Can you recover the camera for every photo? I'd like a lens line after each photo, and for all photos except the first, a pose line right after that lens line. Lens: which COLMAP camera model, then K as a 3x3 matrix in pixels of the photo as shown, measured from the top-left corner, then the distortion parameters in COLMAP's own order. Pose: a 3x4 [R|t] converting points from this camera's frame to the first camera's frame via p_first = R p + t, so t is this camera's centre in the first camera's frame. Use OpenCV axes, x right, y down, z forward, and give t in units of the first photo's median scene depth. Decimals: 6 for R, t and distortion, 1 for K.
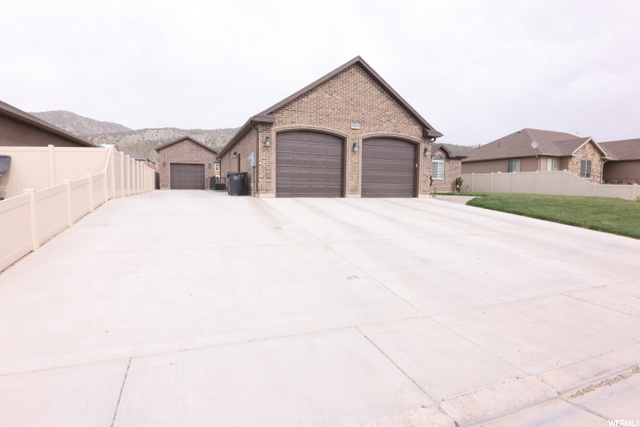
lens RADIAL K [[332.0, 0, 321.3], [0, 332.0, 211.6], [0, 0, 1]] dist [-0.003266, -0.002763]
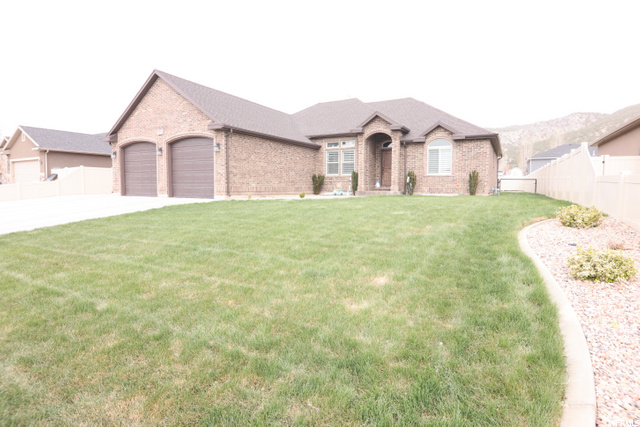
lens RADIAL K [[345.0, 0, 318.0], [0, 345.0, 212.1], [0, 0, 1]] dist [-0.002672, -0.000025]
pose [[0.617244, 0.048388, -0.785282, 1.276517], [-0.056328, 0.998264, 0.017236, -0.039489], [0.784753, 0.033595, 0.618898, 0.677994]]
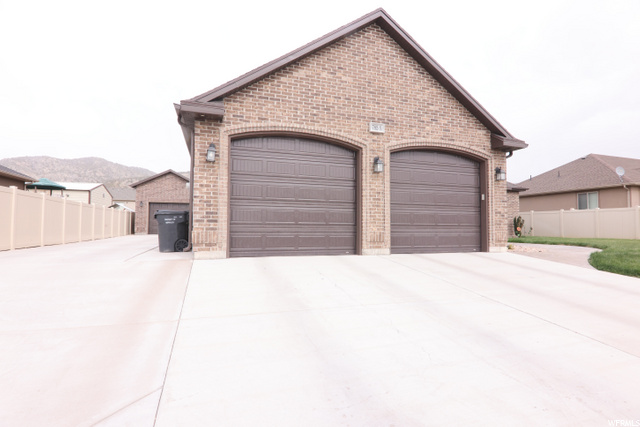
lens RADIAL K [[332.0, 0, 321.0], [0, 332.0, 215.7], [0, 0, 1]] dist [-0.003266, -0.002763]
pose [[0.998388, -0.009093, -0.056027, 0.035301], [0.002942, 0.994047, -0.108914, -0.045173], [0.056684, 0.108574, 0.992471, 0.427957]]
